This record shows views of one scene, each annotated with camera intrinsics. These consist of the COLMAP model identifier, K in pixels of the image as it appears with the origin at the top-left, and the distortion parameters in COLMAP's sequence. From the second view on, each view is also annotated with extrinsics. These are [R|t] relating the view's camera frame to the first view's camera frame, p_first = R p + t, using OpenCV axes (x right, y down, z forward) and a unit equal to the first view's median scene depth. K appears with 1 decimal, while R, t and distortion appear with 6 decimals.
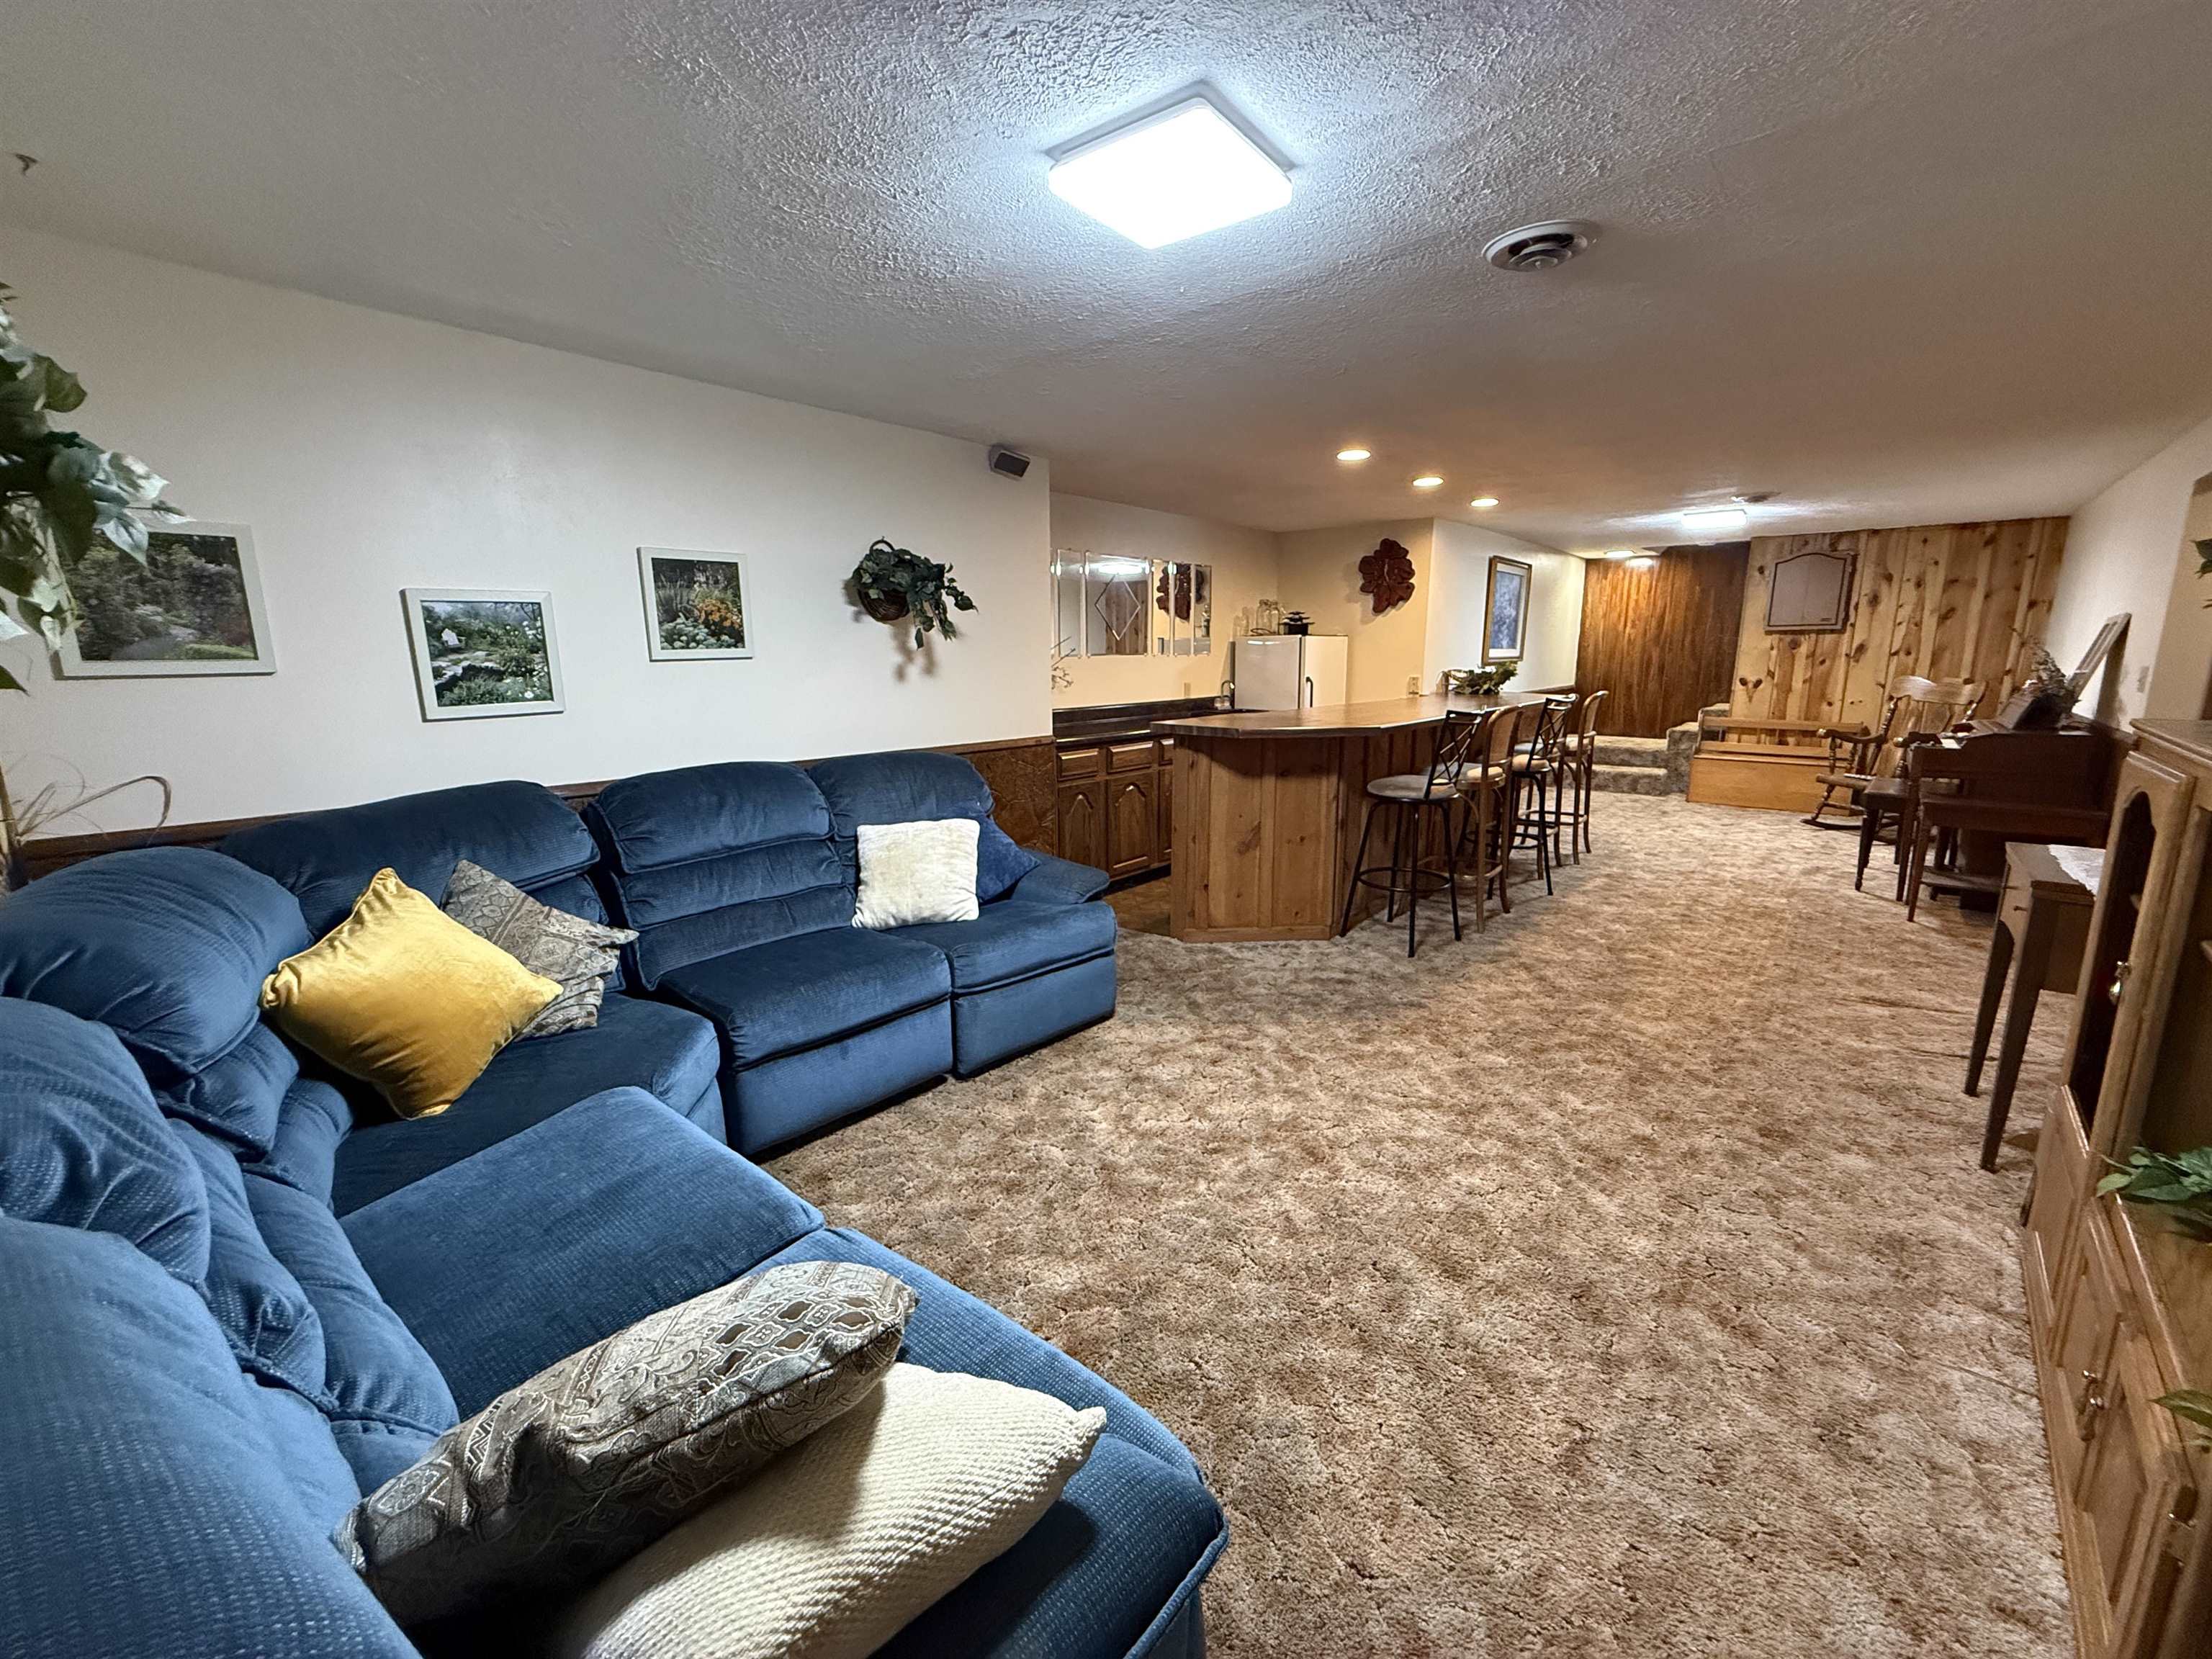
lens RADIAL K [[953.2, 0, 1106.0], [0, 953.2, 835.9], [0, 0, 1]] dist [-0.003861, -0.000153]
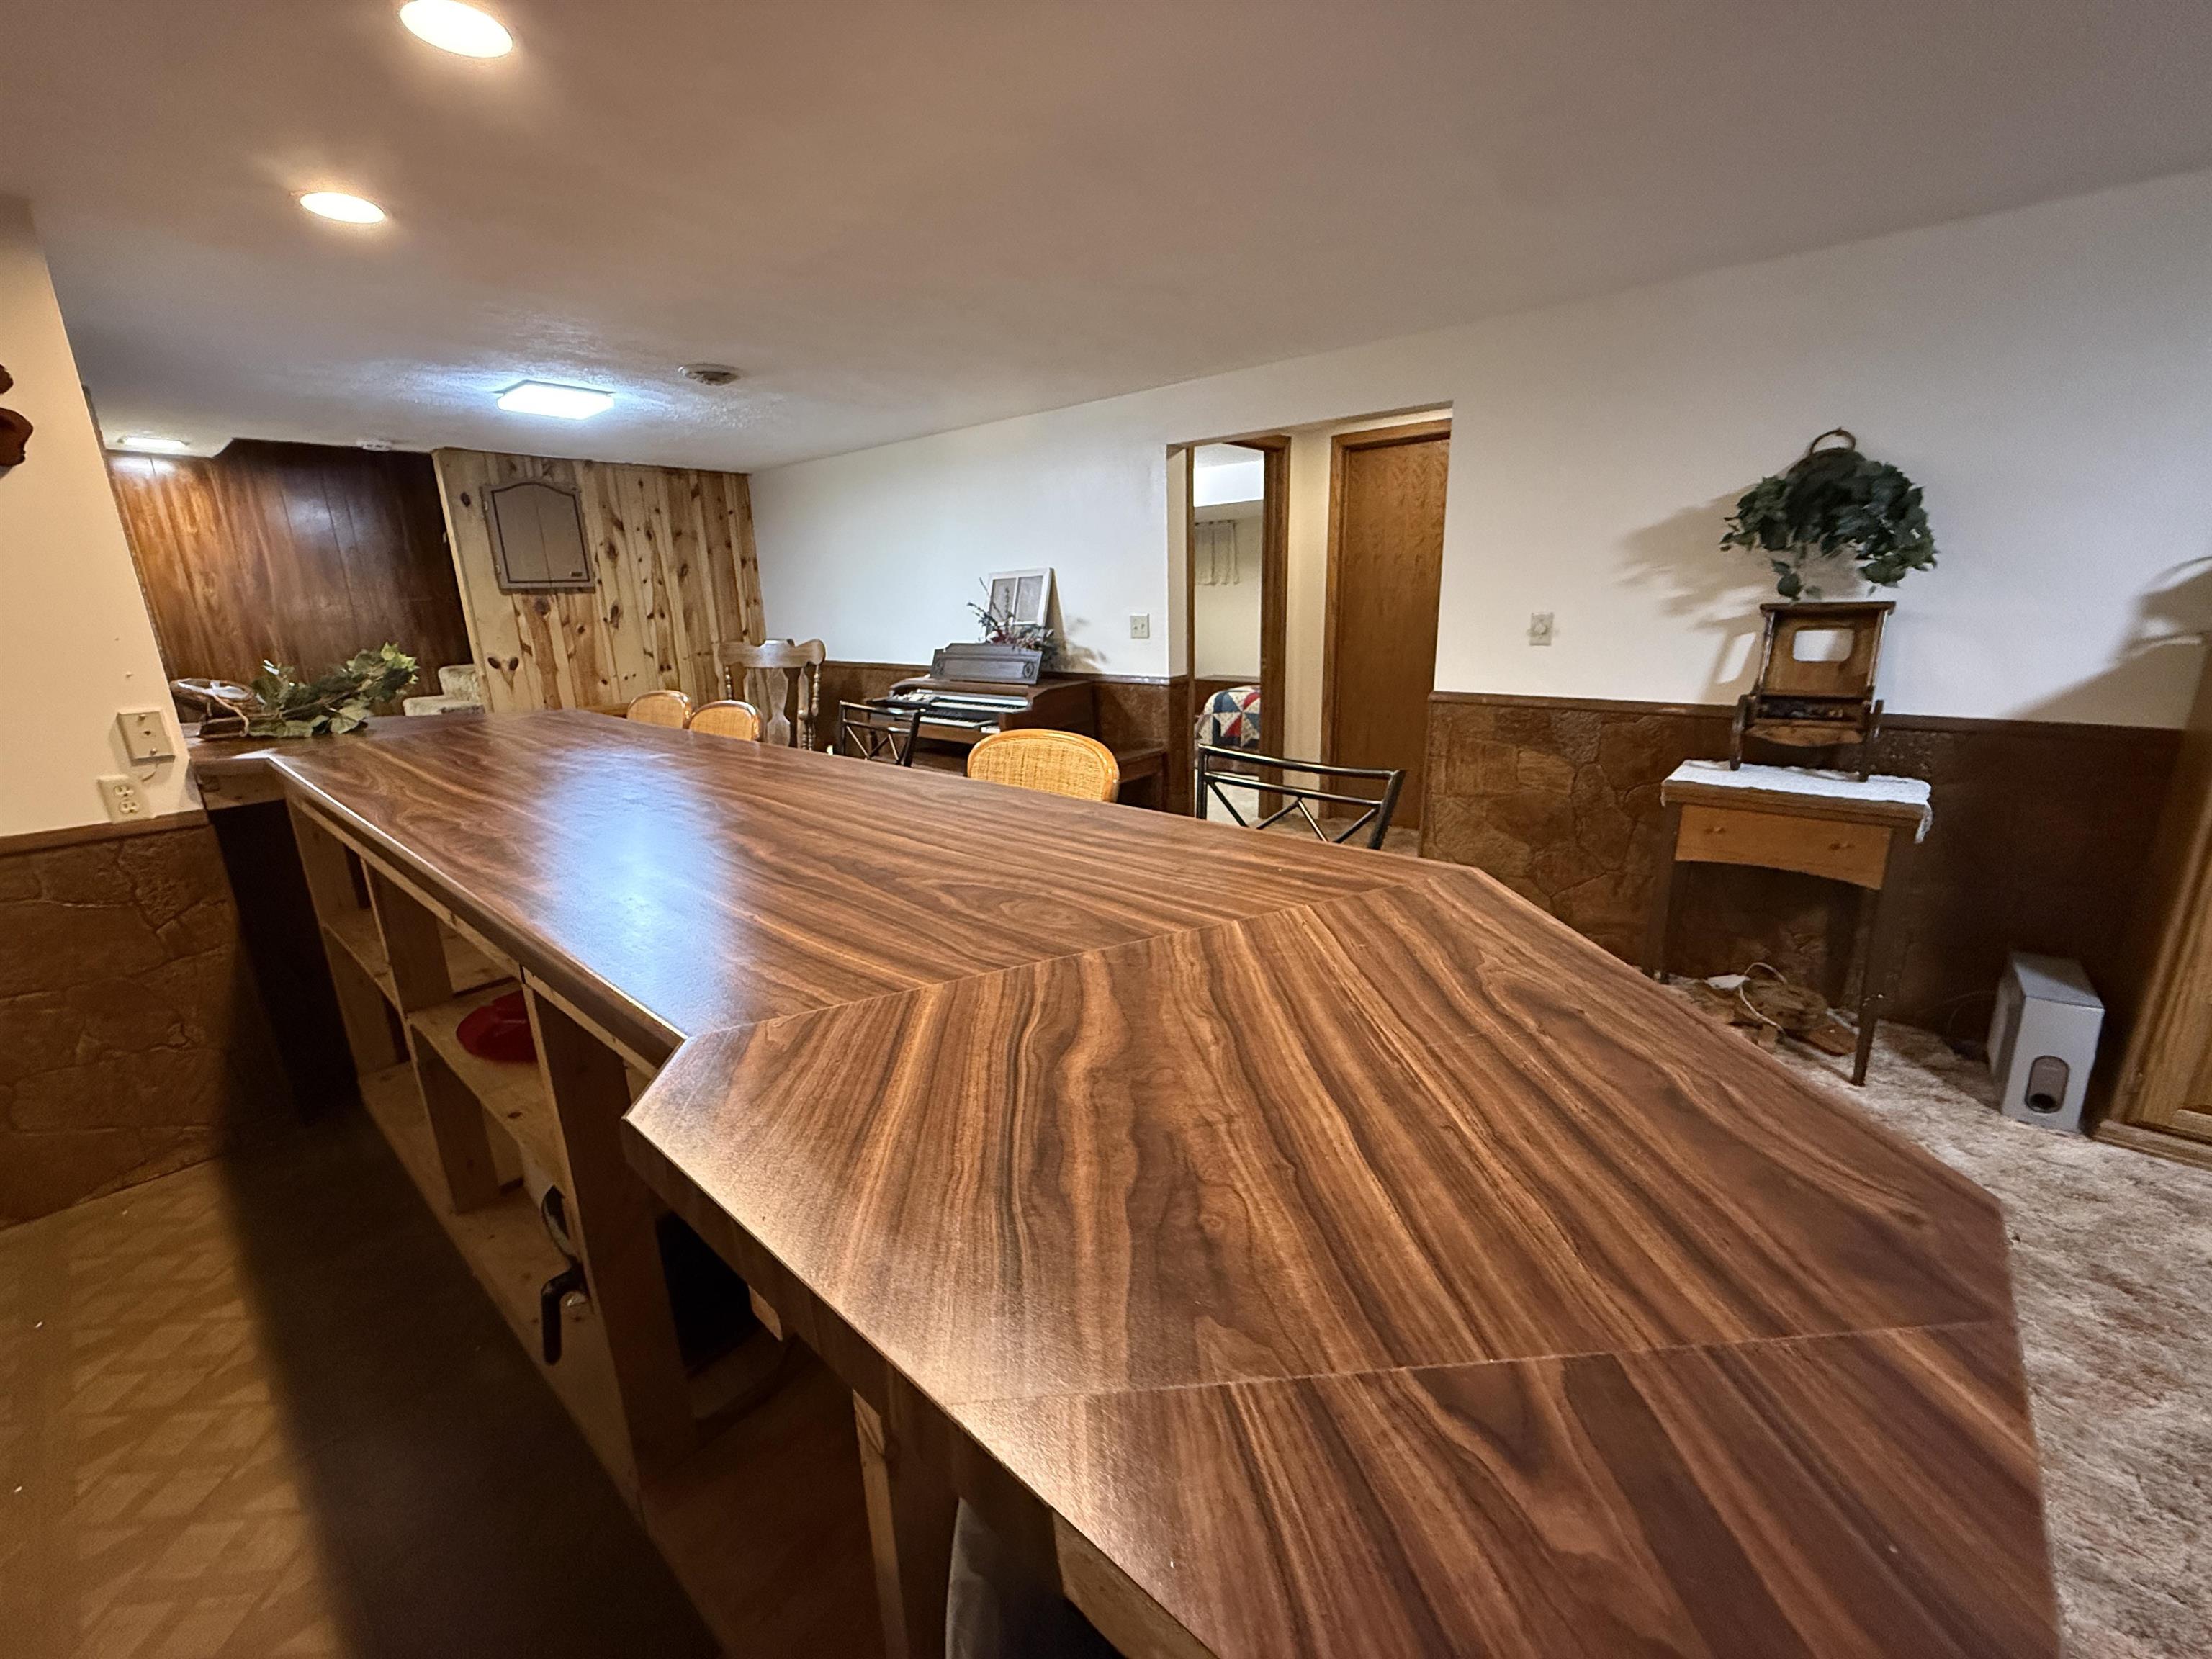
lens RADIAL K [[886.5, 0, 1100.6], [0, 886.5, 829.5], [0, 0, 1]] dist [-0.000644, 0.000579]
pose [[0.024140, -0.252154, 0.967386, 0.016963], [0.222644, 0.944721, 0.240691, -0.113471], [-0.974601, 0.209573, 0.078947, 0.589340]]
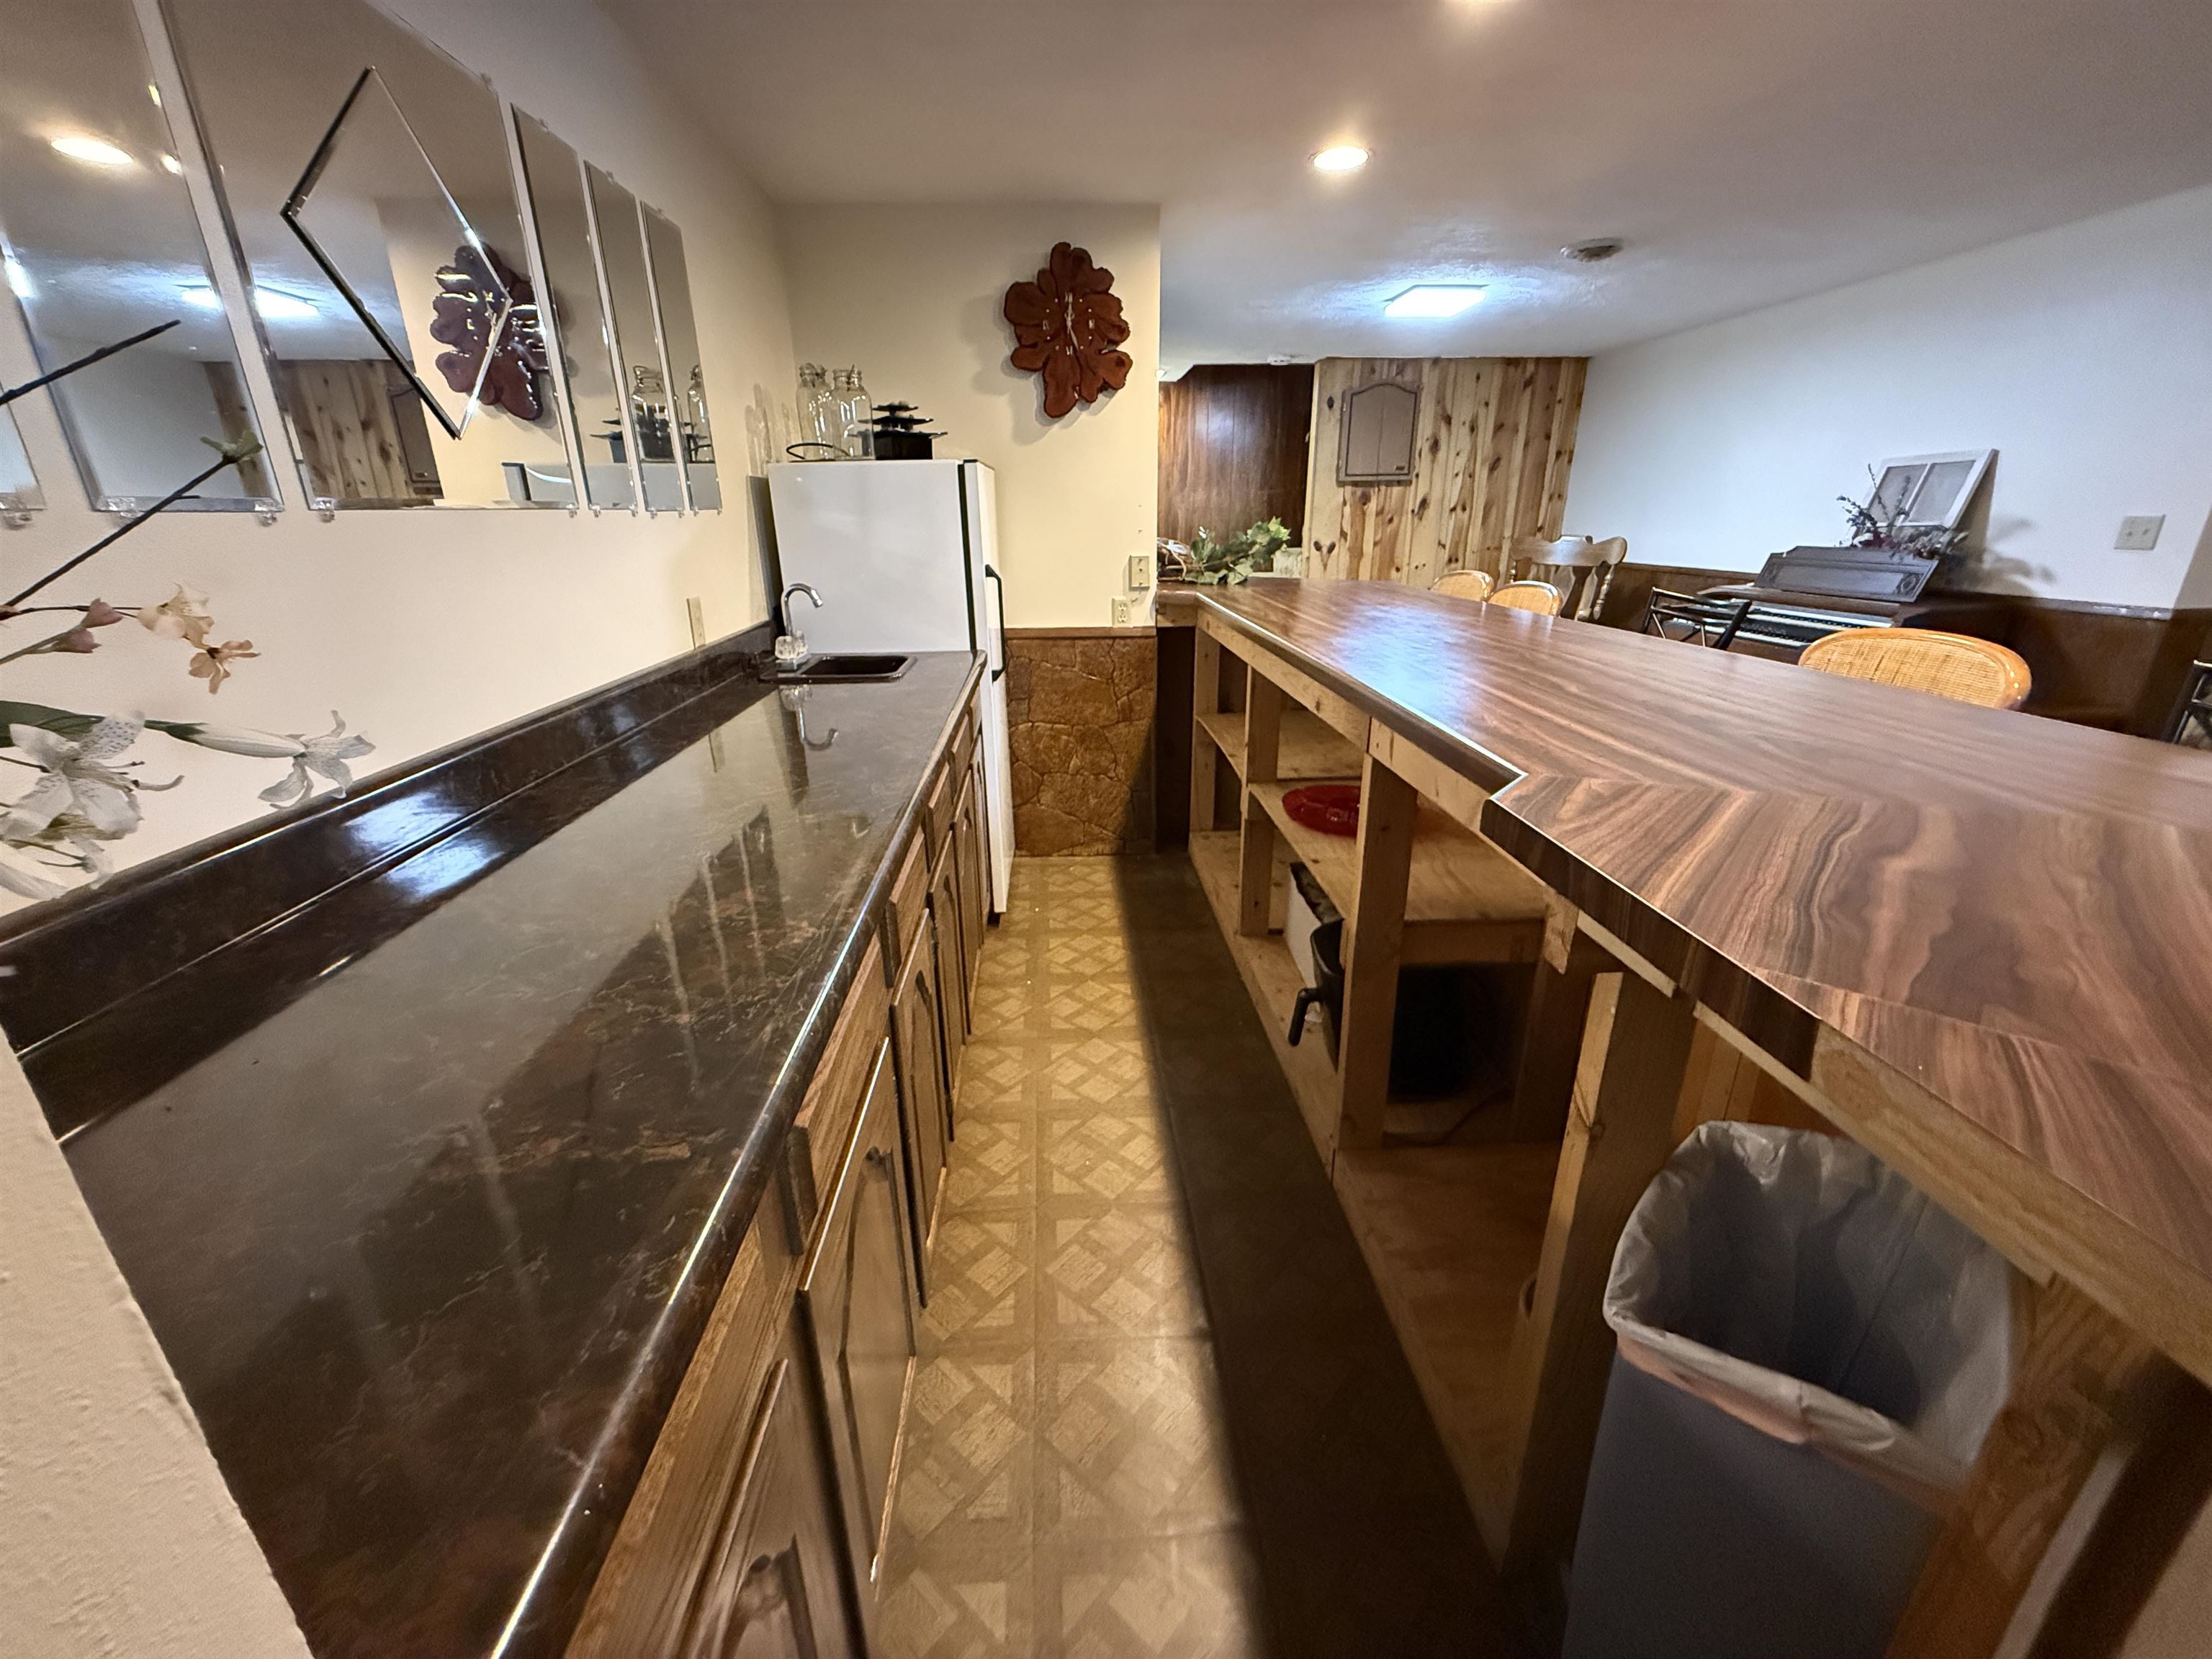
lens RADIAL K [[886.5, 0, 1097.9], [0, 886.5, 825.9], [0, 0, 1]] dist [-0.000644, 0.000579]
pose [[0.734322, -0.228397, 0.639224, -0.025729], [0.139453, 0.972367, 0.187231, -0.105261], [-0.664323, -0.048346, 0.745881, 0.589612]]
